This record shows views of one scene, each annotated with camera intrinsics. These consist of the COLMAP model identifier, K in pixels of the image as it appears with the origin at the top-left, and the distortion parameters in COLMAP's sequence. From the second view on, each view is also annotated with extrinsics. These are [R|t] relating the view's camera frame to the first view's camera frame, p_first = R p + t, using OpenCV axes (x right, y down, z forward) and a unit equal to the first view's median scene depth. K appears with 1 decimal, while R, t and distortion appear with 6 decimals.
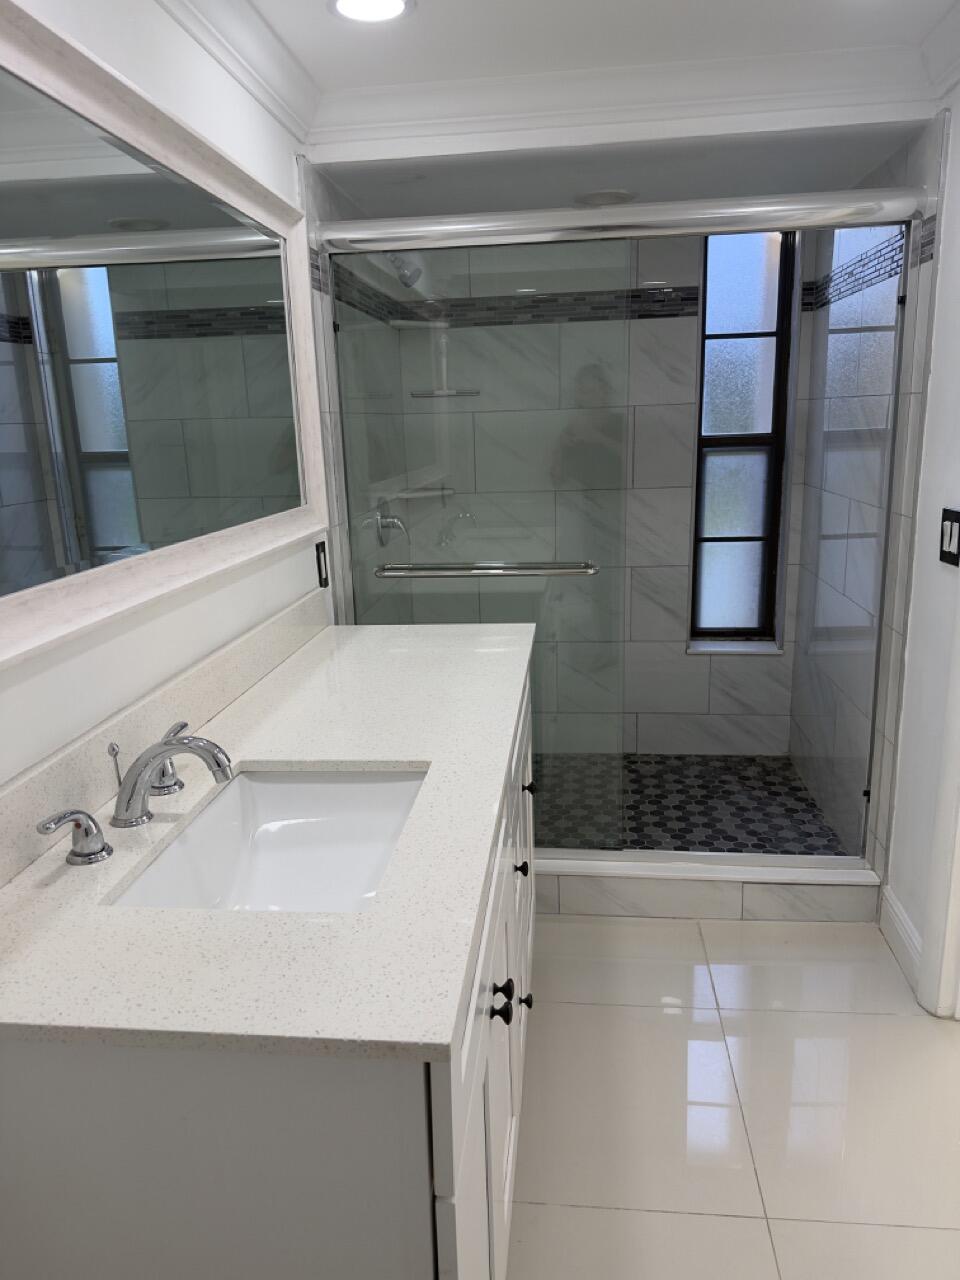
lens RADIAL K [[890.4, 0, 479.1], [0, 890.4, 642.6], [0, 0, 1]] dist [0.057164, -0.007102]
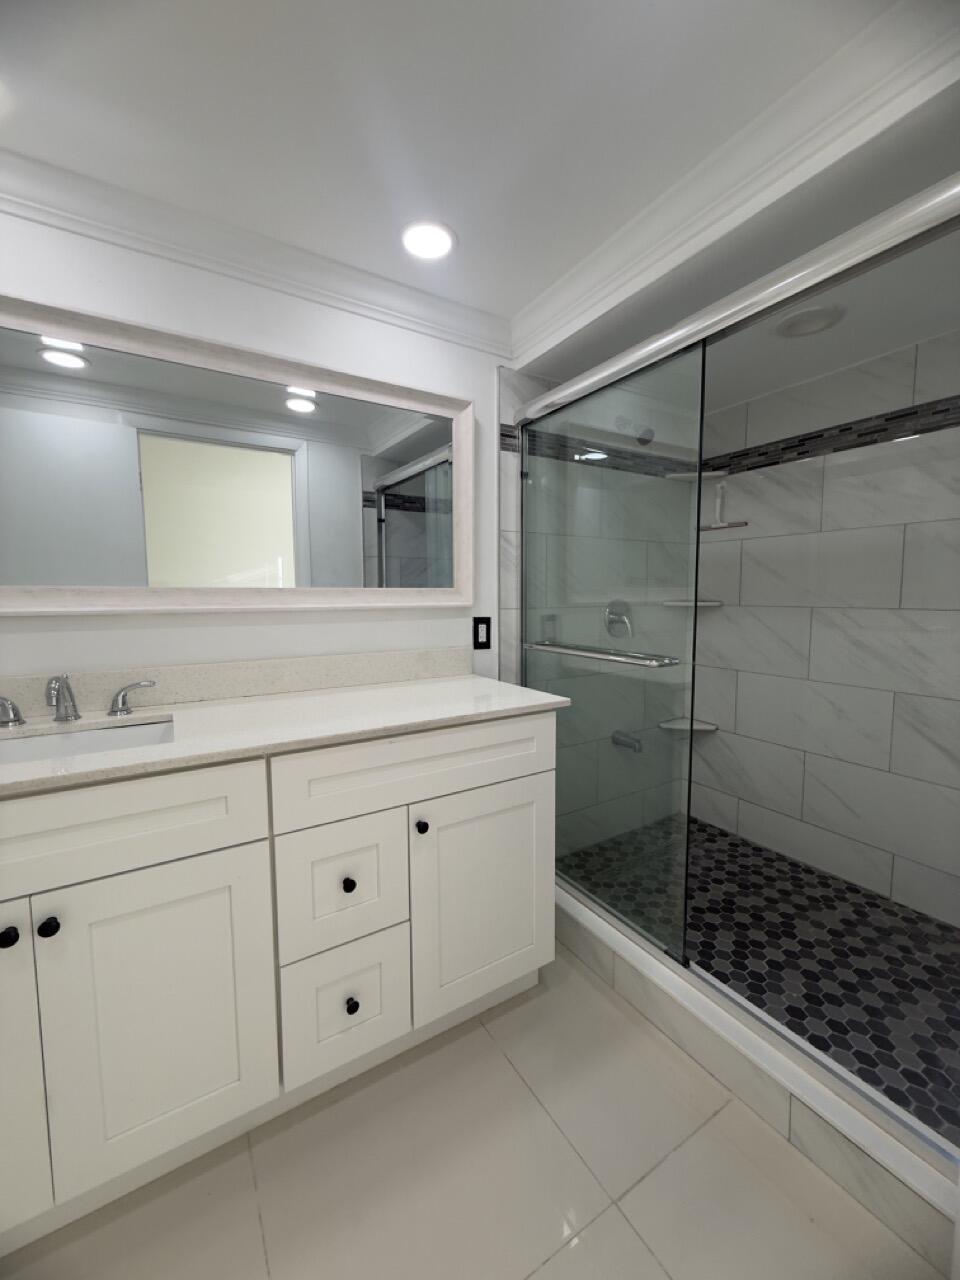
lens RADIAL K [[508.1, 0, 480.2], [0, 508.1, 633.8], [0, 0, 1]] dist [-0.002429, -0.000223]
pose [[0.617916, 0.092801, -0.780748, 0.334177], [-0.207020, 0.977173, -0.047695, -0.031752], [0.758500, 0.191102, 0.623023, 0.351485]]
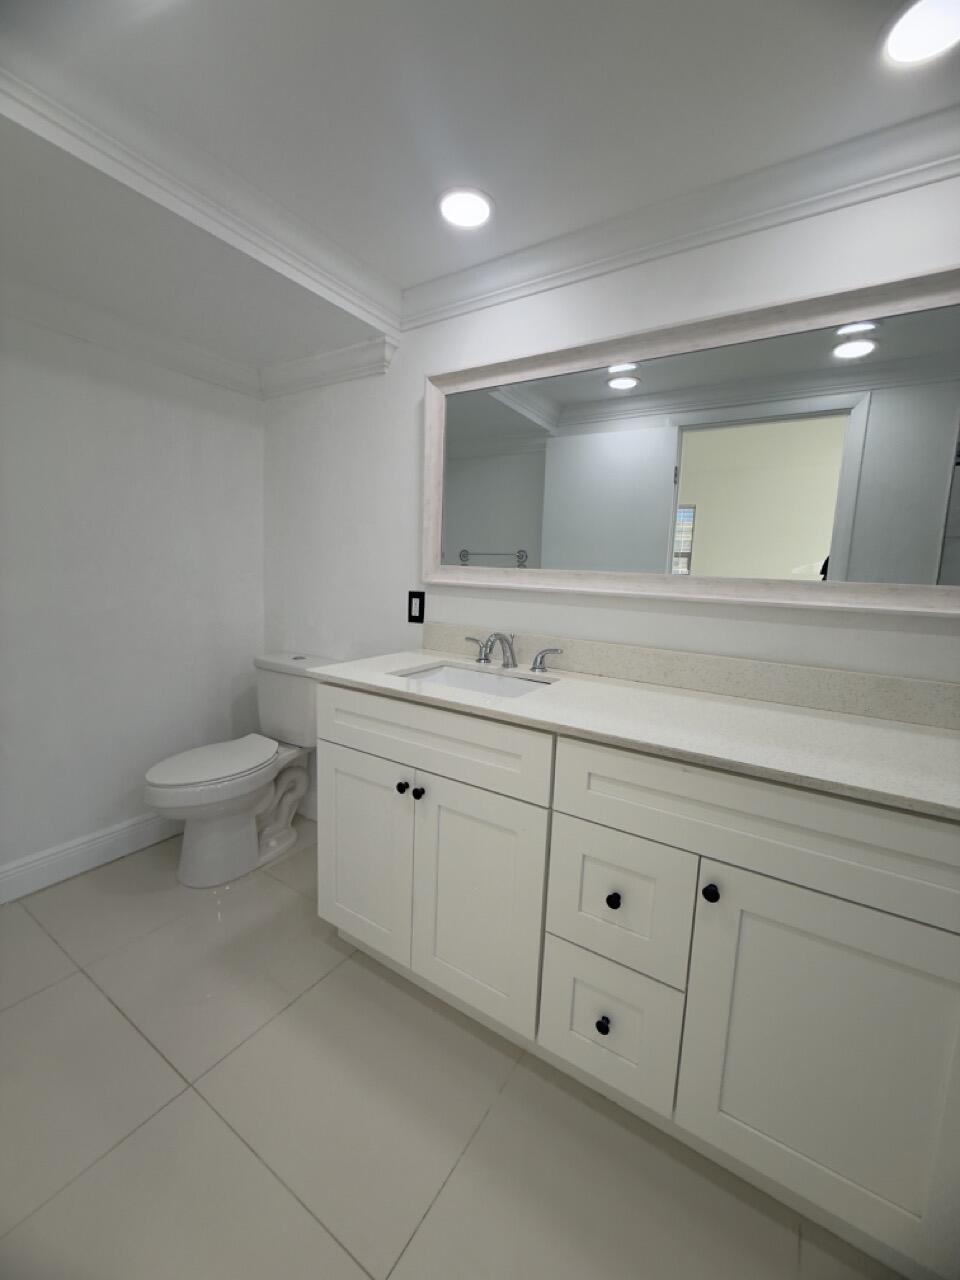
lens RADIAL K [[508.1, 0, 479.1], [0, 508.1, 632.6], [0, 0, 1]] dist [-0.002429, -0.000223]
pose [[-0.446642, 0.129050, -0.885357, 0.321334], [-0.239989, 0.936001, 0.257501, -0.085380], [0.861926, 0.327487, -0.387087, 0.541217]]
